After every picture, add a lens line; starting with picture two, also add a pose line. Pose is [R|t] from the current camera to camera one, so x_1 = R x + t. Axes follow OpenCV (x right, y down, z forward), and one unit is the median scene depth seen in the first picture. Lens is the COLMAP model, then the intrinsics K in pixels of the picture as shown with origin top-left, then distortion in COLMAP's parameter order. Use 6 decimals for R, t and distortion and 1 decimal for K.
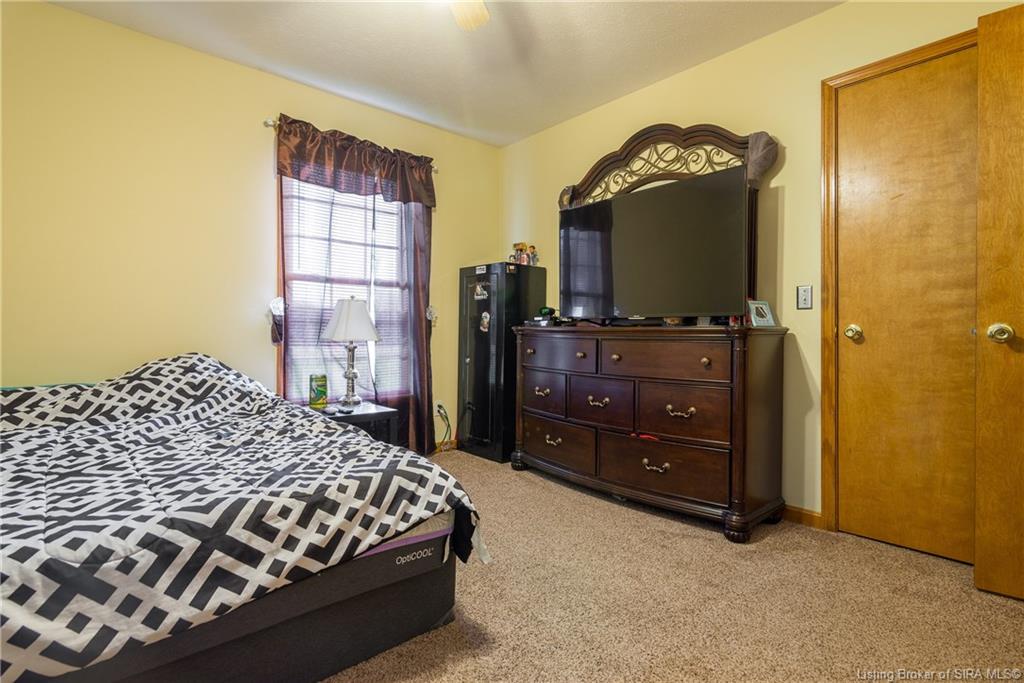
lens RADIAL K [[499.4, 0, 513.8], [0, 499.4, 339.9], [0, 0, 1]] dist [0.002403, 0.000612]
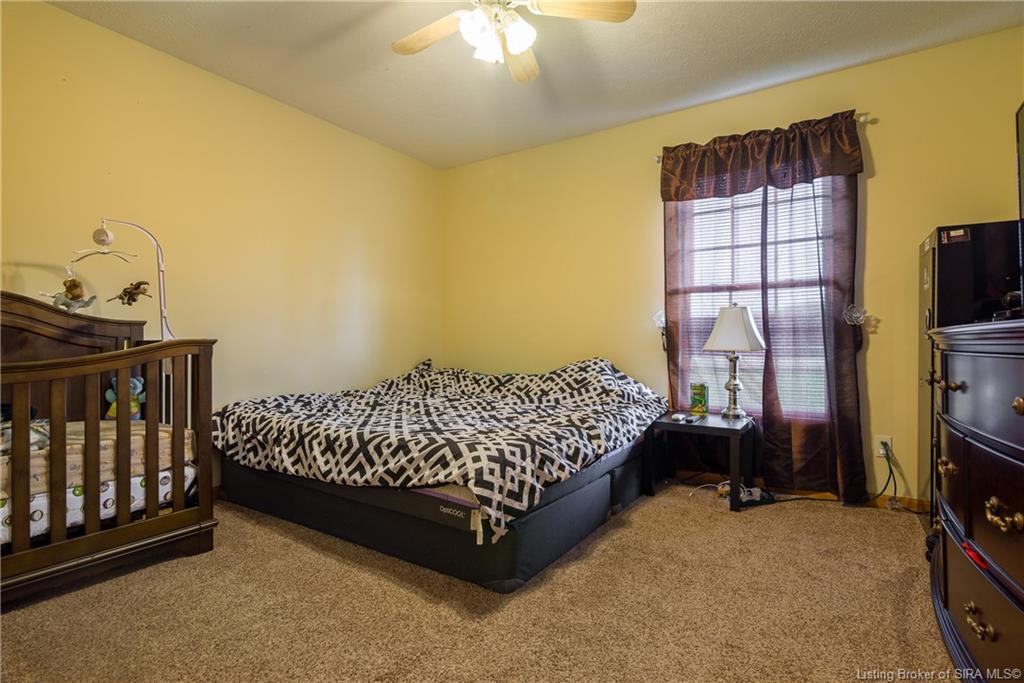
lens RADIAL K [[499.4, 0, 513.9], [0, 499.4, 341.9], [0, 0, 1]] dist [0.002403, 0.000612]
pose [[0.260340, -0.007189, -0.965490, 0.745214], [-0.012094, 0.999870, -0.010706, 0.001243], [0.965441, 0.014464, 0.260219, 0.547020]]
